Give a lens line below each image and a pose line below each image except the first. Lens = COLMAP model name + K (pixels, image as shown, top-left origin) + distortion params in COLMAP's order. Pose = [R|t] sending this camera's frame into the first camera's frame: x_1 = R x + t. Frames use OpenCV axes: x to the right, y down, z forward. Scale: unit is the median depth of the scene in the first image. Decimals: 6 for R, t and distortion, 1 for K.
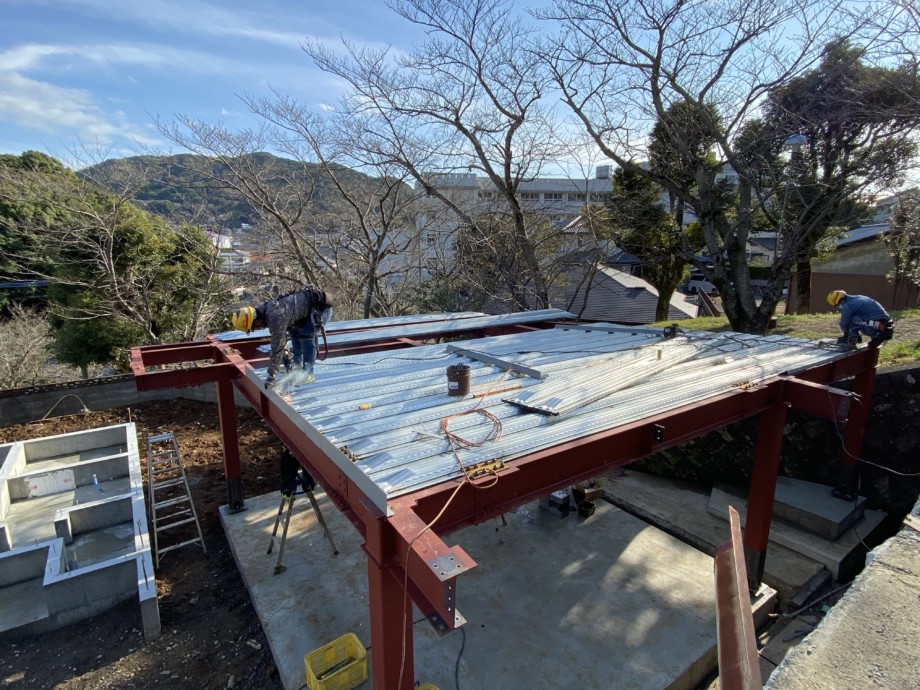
lens RADIAL K [[480.4, 0, 465.0], [0, 480.4, 344.0], [0, 0, 1]] dist [0.071122, -0.064593]
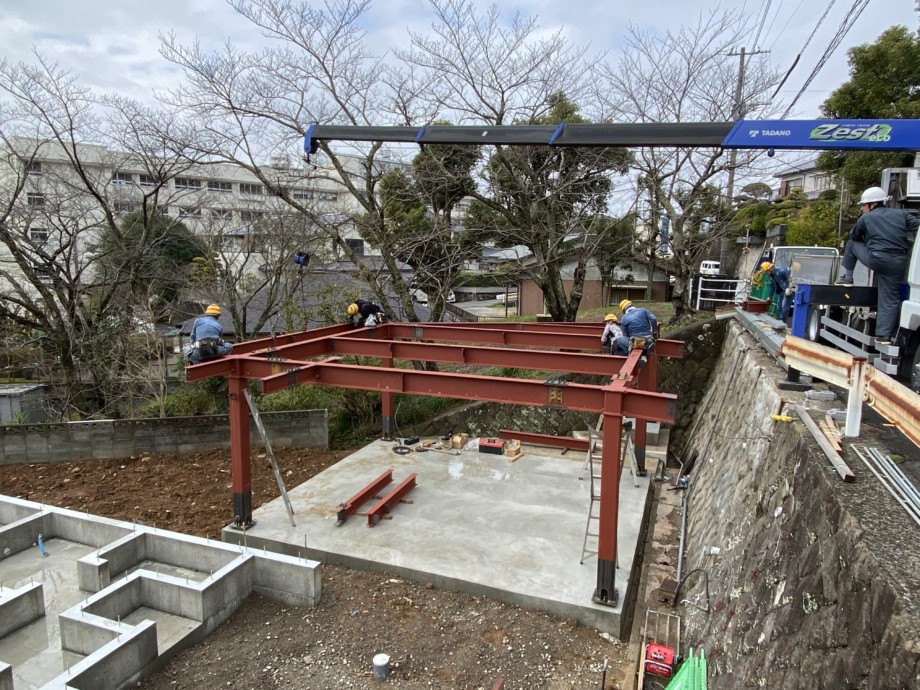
lens RADIAL K [[610.8, 0, 459.4], [0, 610.8, 349.1], [0, 0, 1]] dist [0.040114, 0.000172]
pose [[0.828629, -0.079247, 0.554161, -0.505359], [0.099454, 0.995021, -0.006420, 0.022501], [-0.550893, 0.060434, 0.832385, -0.193359]]
